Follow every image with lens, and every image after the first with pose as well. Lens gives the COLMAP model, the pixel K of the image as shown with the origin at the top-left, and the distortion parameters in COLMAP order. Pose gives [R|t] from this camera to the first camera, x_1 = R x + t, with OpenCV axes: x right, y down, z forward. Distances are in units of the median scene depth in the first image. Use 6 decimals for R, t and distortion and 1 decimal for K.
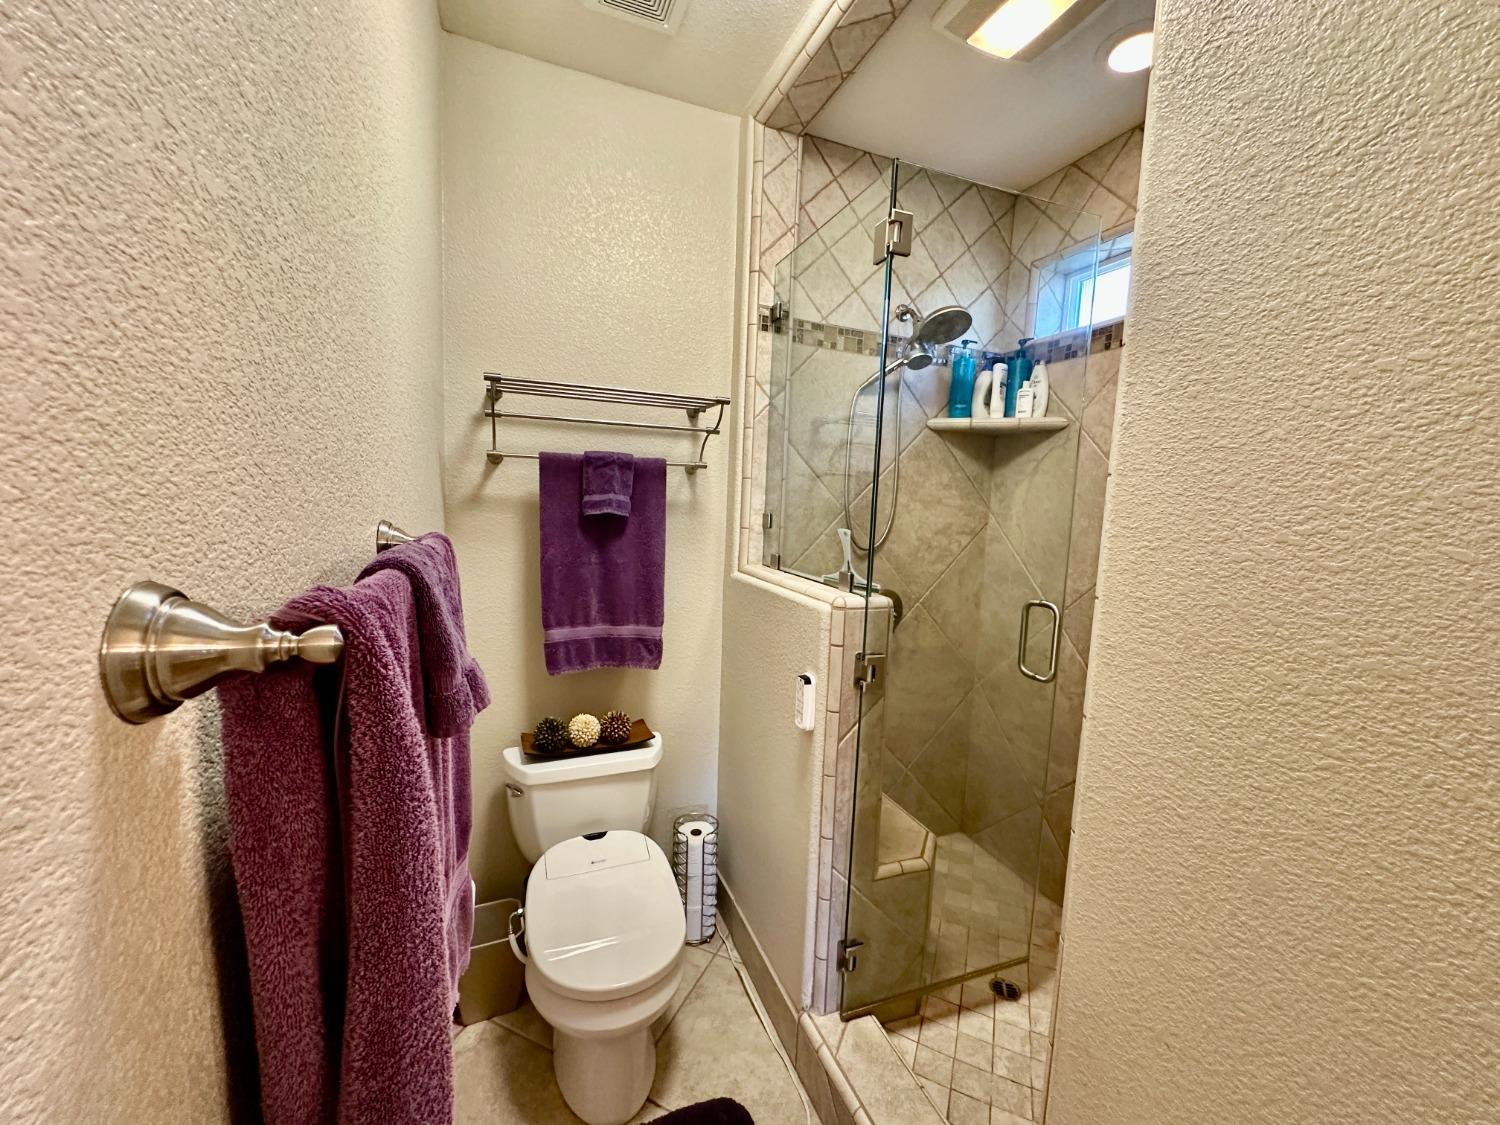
lens RADIAL K [[597.6, 0, 749.1], [0, 597.6, 561.6], [0, 0, 1]] dist [-0.001009, -0.000007]
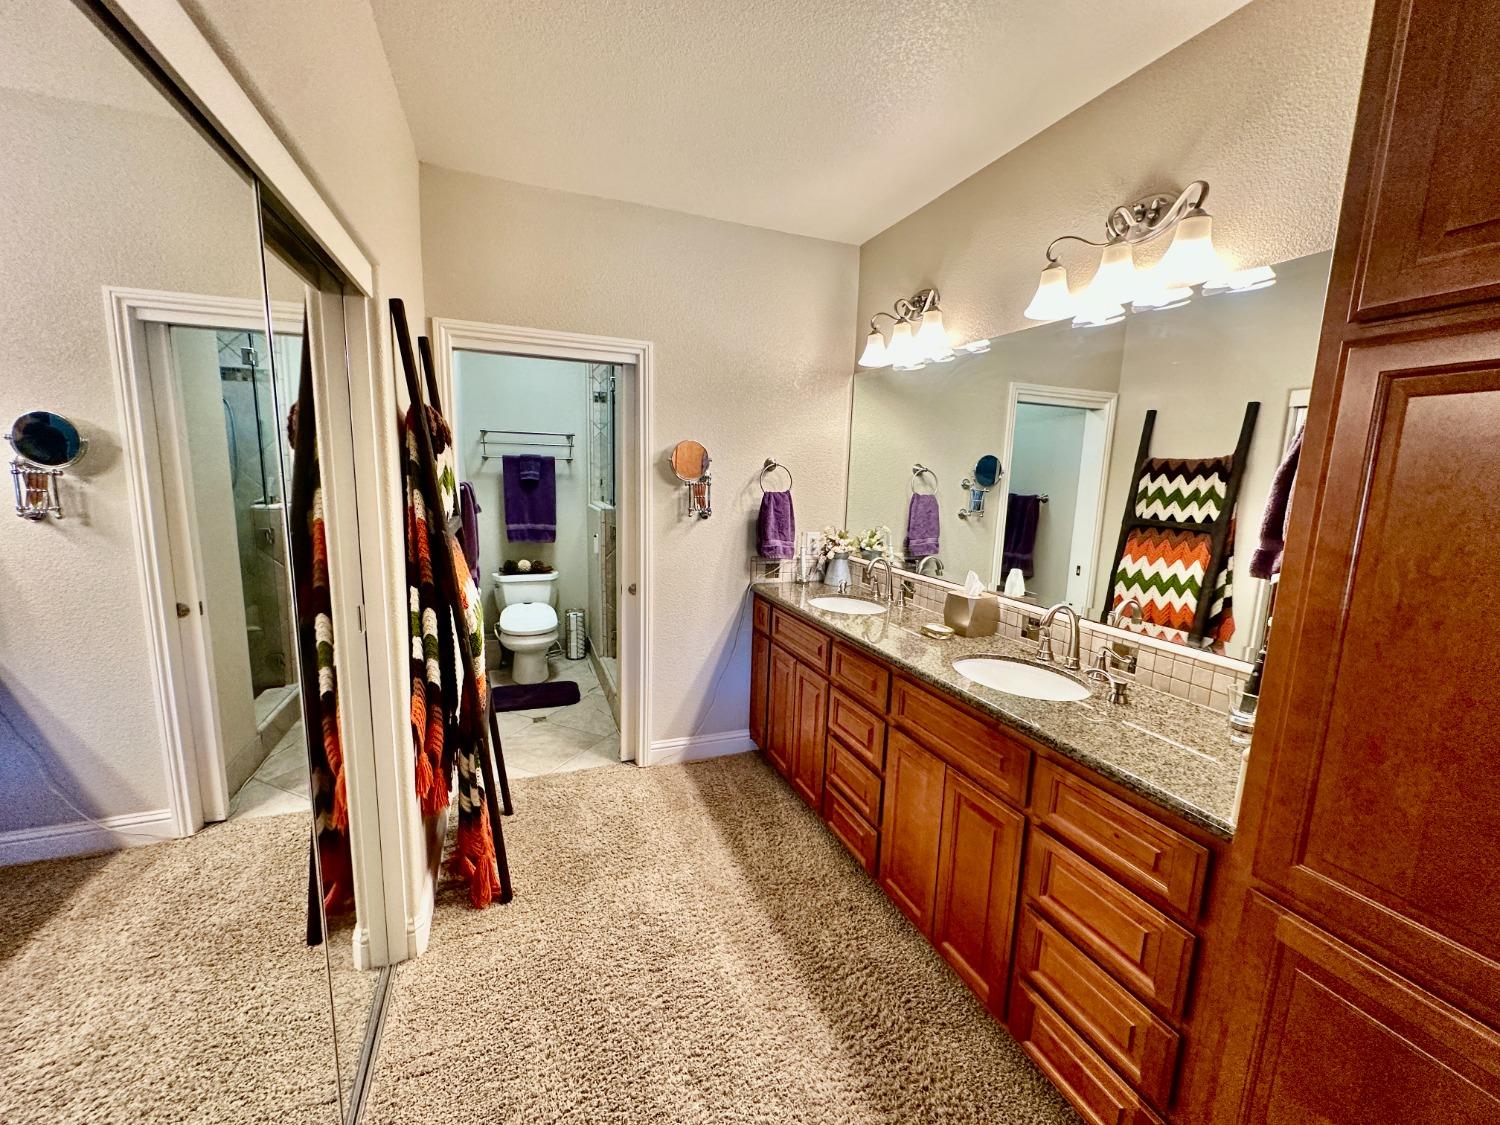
lens RADIAL K [[597.6, 0, 748.5], [0, 597.6, 567.3], [0, 0, 1]] dist [-0.001009, -0.000007]
pose [[0.999732, -0.008394, -0.021568, 0.733757], [0.009355, 0.998950, 0.044843, 0.186877], [0.021169, -0.045033, 0.998761, -1.515635]]
